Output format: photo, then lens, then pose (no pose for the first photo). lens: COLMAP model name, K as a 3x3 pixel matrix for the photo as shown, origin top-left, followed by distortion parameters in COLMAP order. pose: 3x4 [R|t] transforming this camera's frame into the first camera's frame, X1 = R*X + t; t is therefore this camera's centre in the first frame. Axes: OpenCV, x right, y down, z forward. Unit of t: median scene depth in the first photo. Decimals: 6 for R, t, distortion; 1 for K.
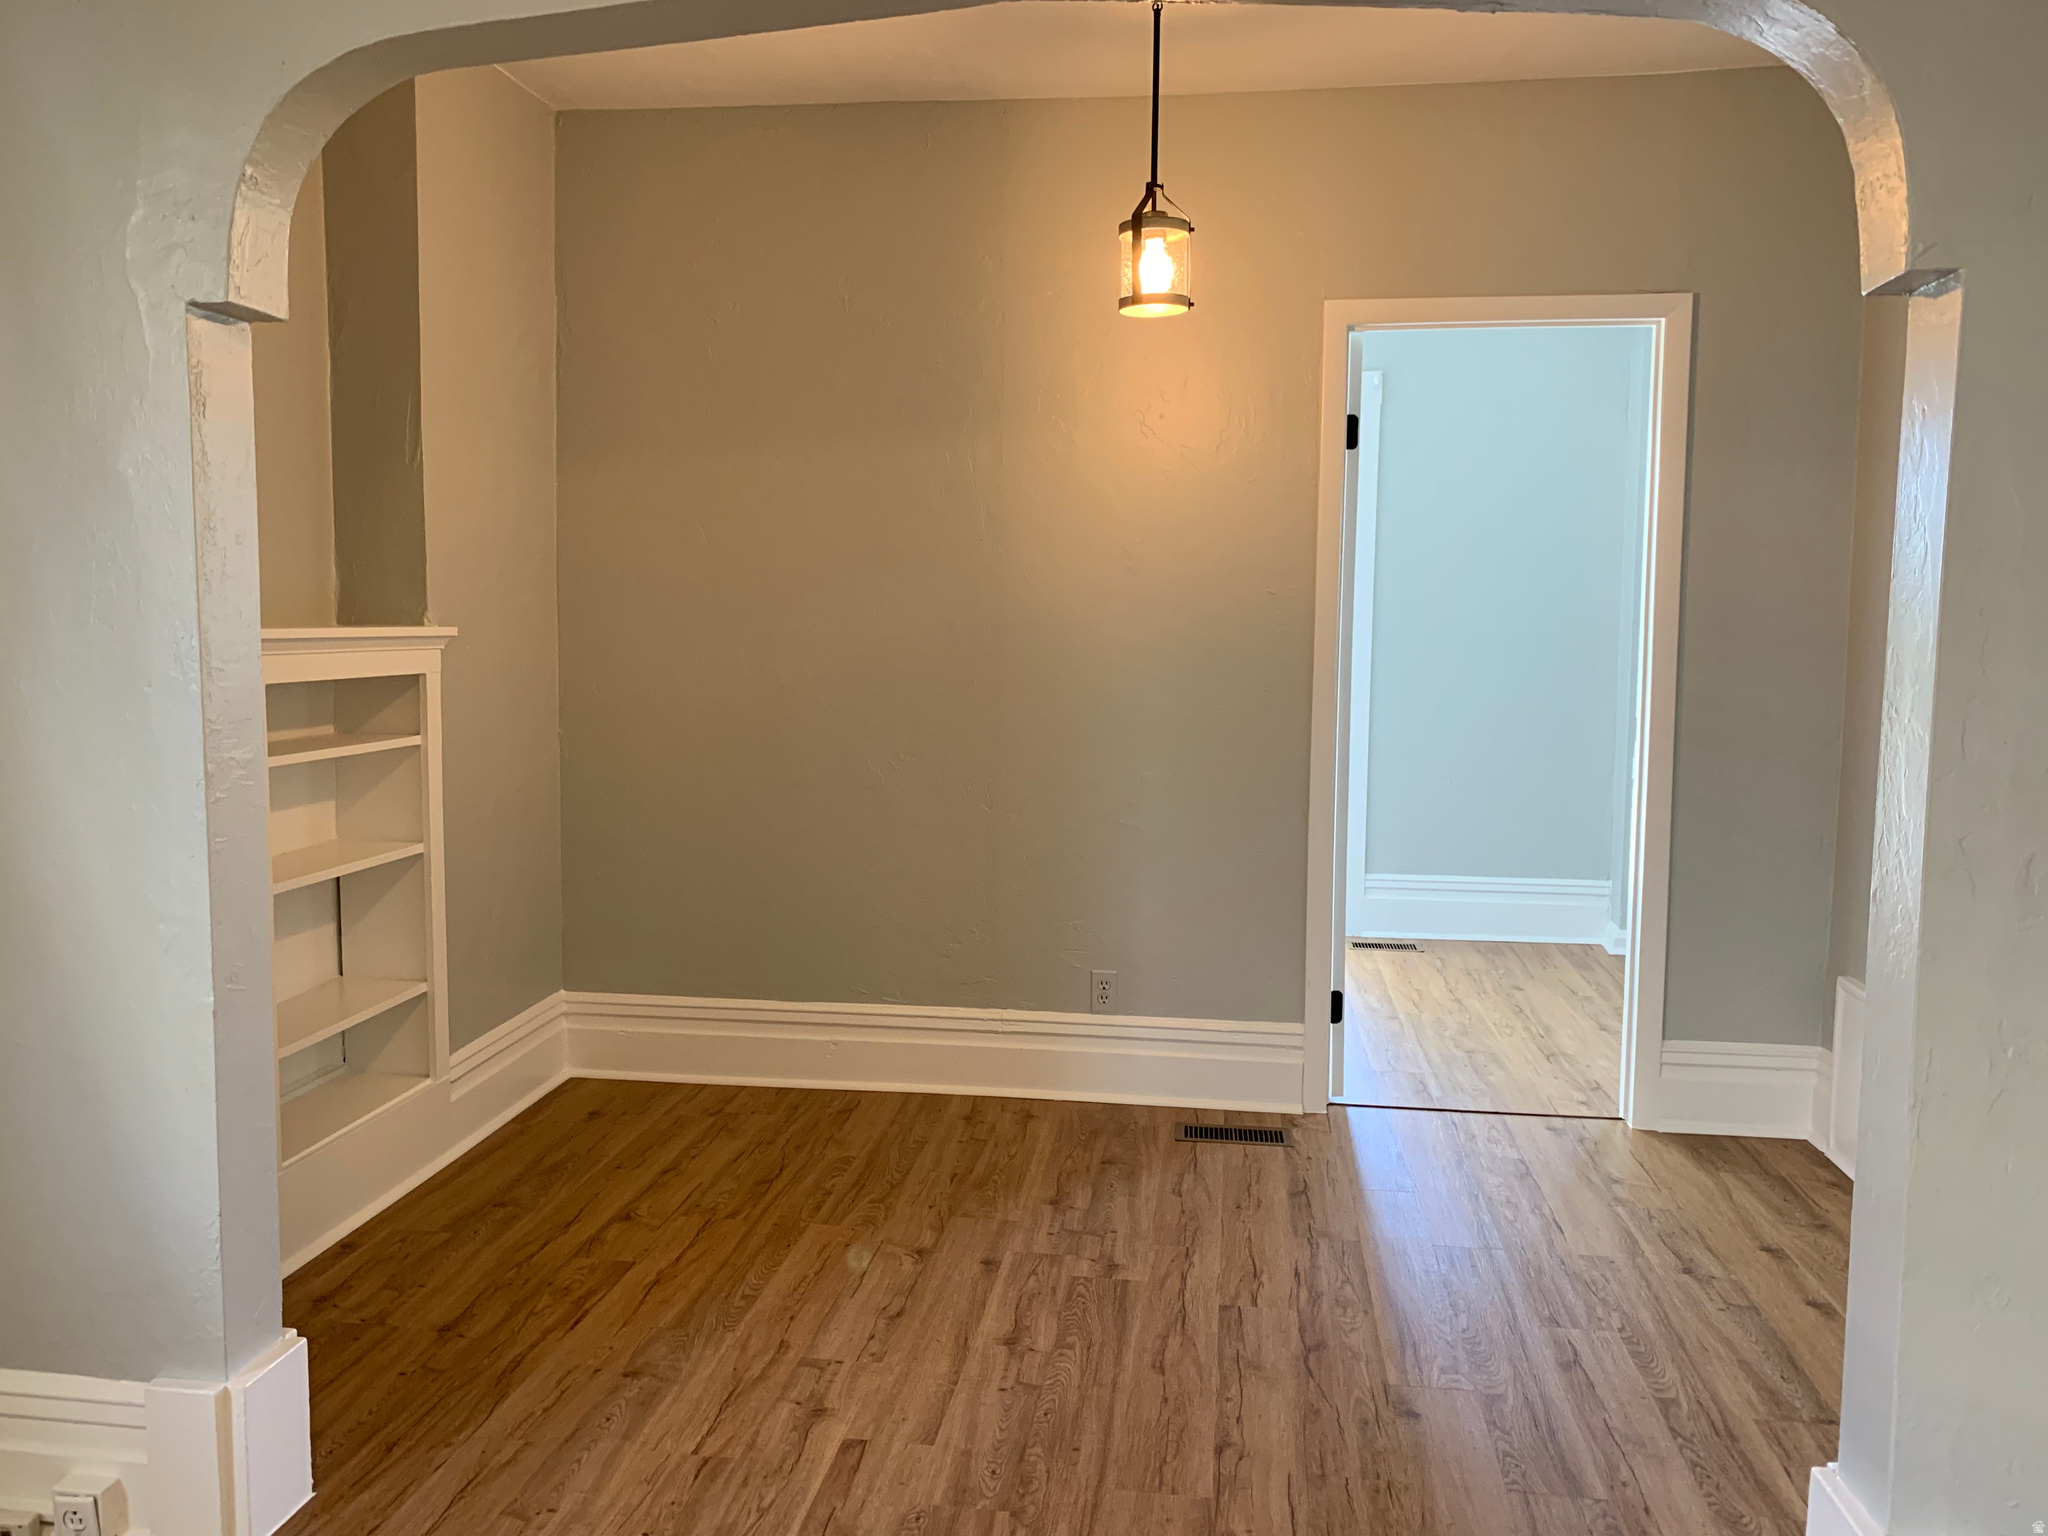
lens RADIAL K [[1582.9, 0, 1021.7], [0, 1582.9, 717.4], [0, 0, 1]] dist [0.003642, 0.004979]
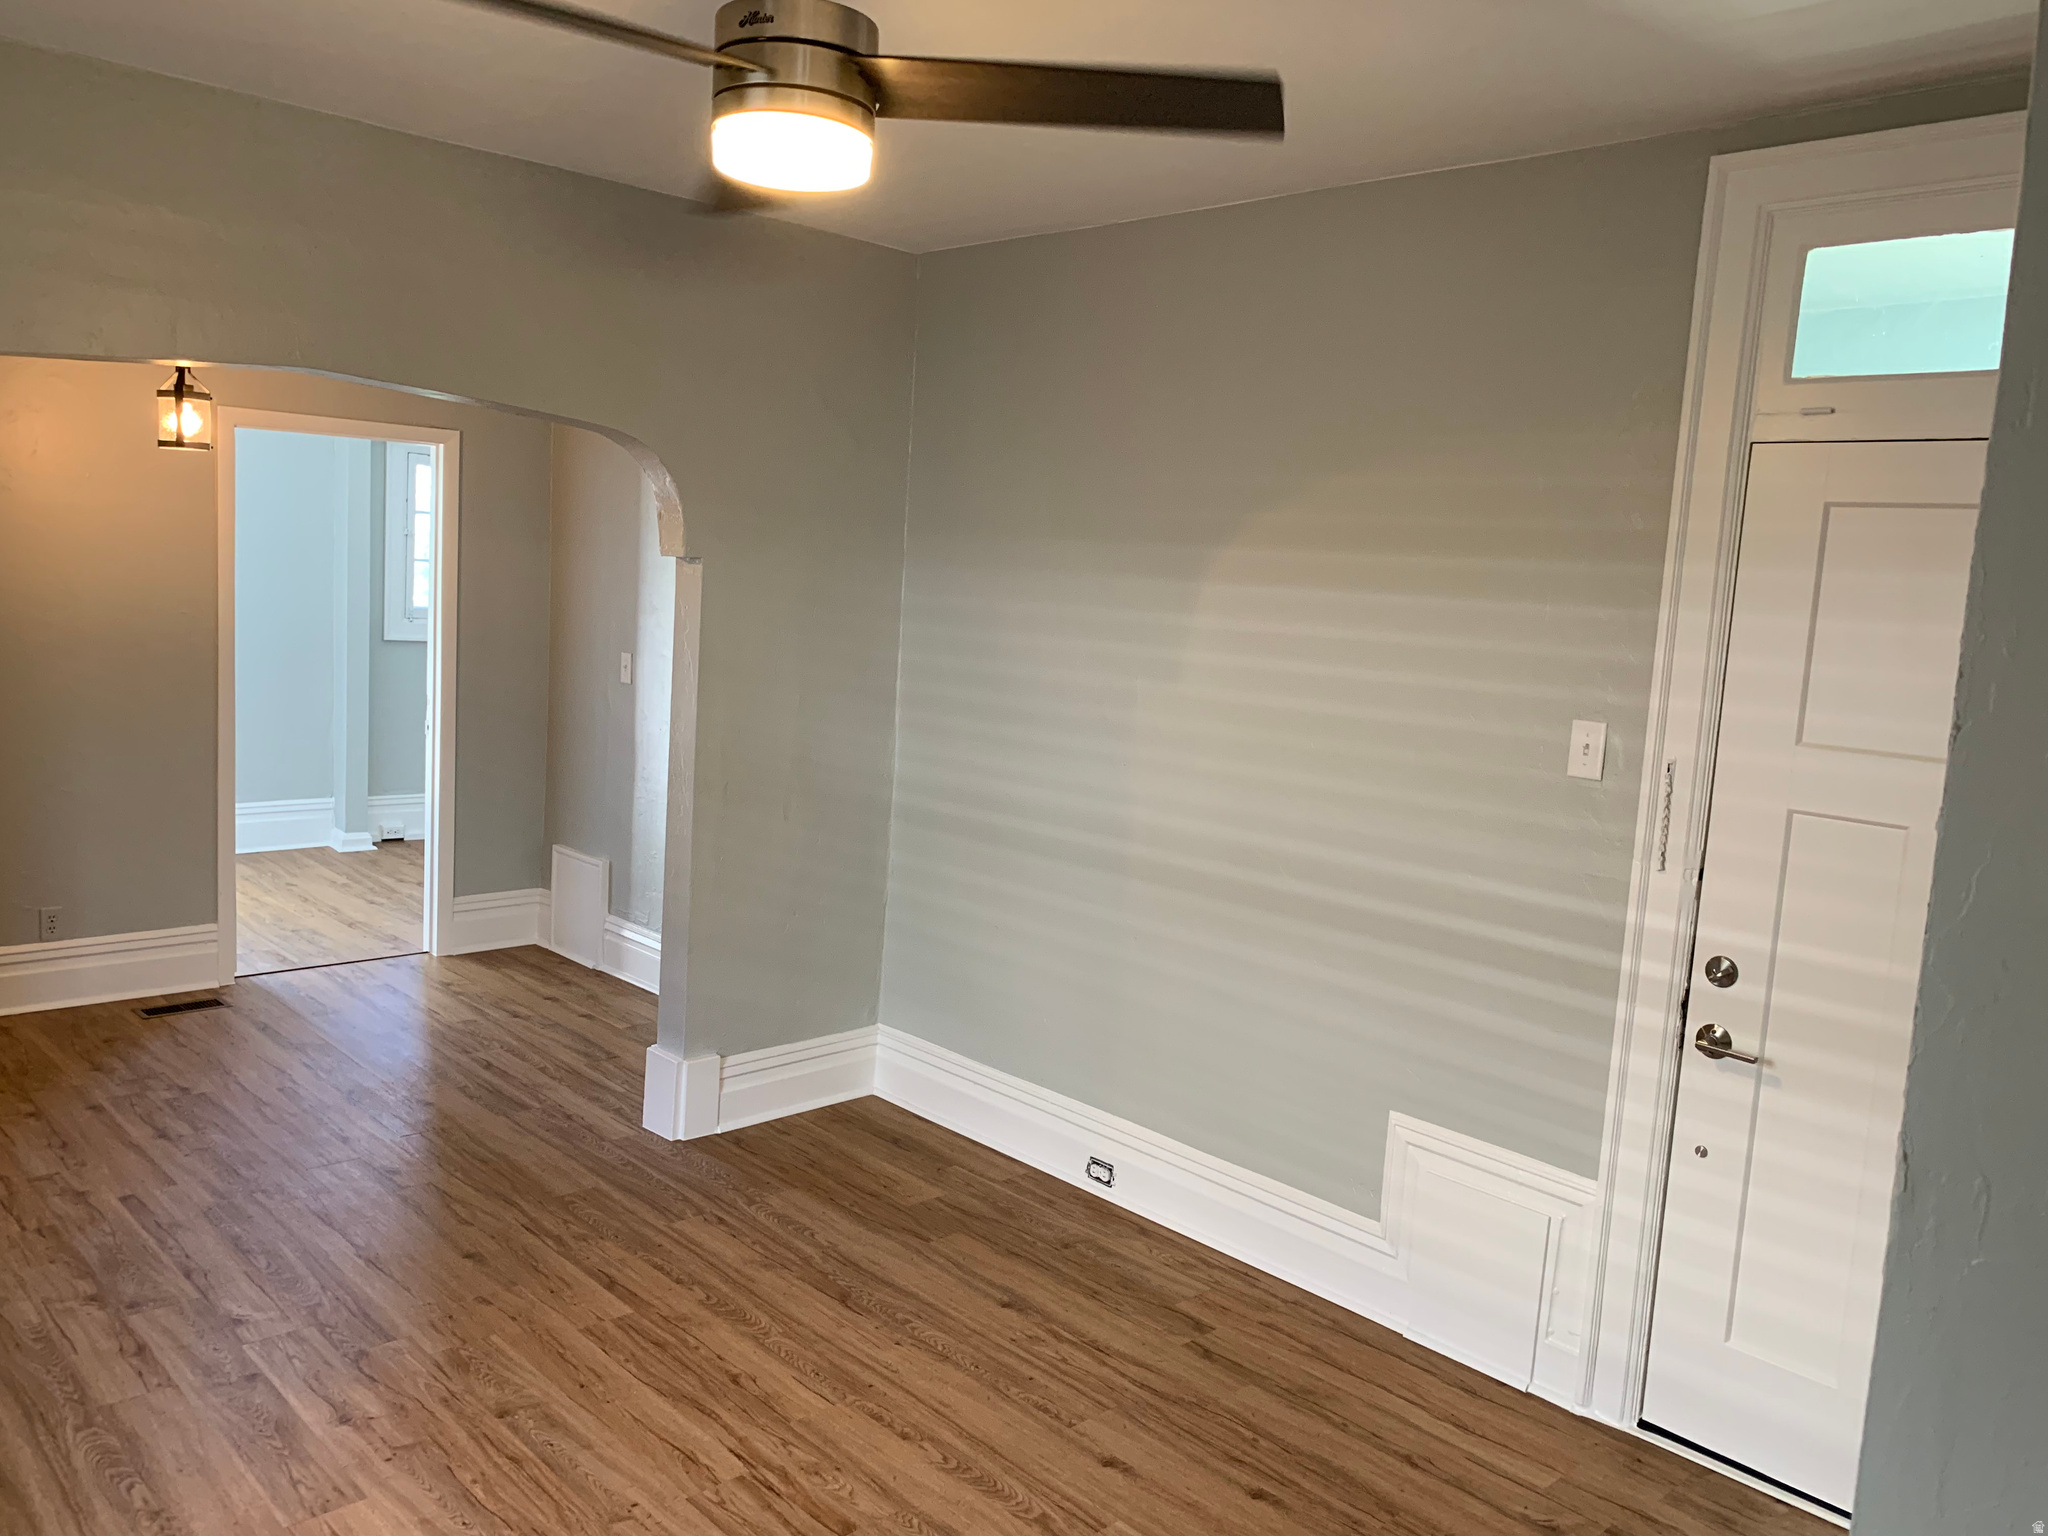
lens RADIAL K [[1557.9, 0, 1024.0], [0, 1557.9, 768.0], [0, 0, 1]] dist [0.072383, -0.153313]
pose [[0.619128, -0.075830, 0.781620, -0.508161], [-0.003852, 0.995022, 0.099585, -0.094653], [-0.785280, -0.064667, 0.615754, -0.454847]]
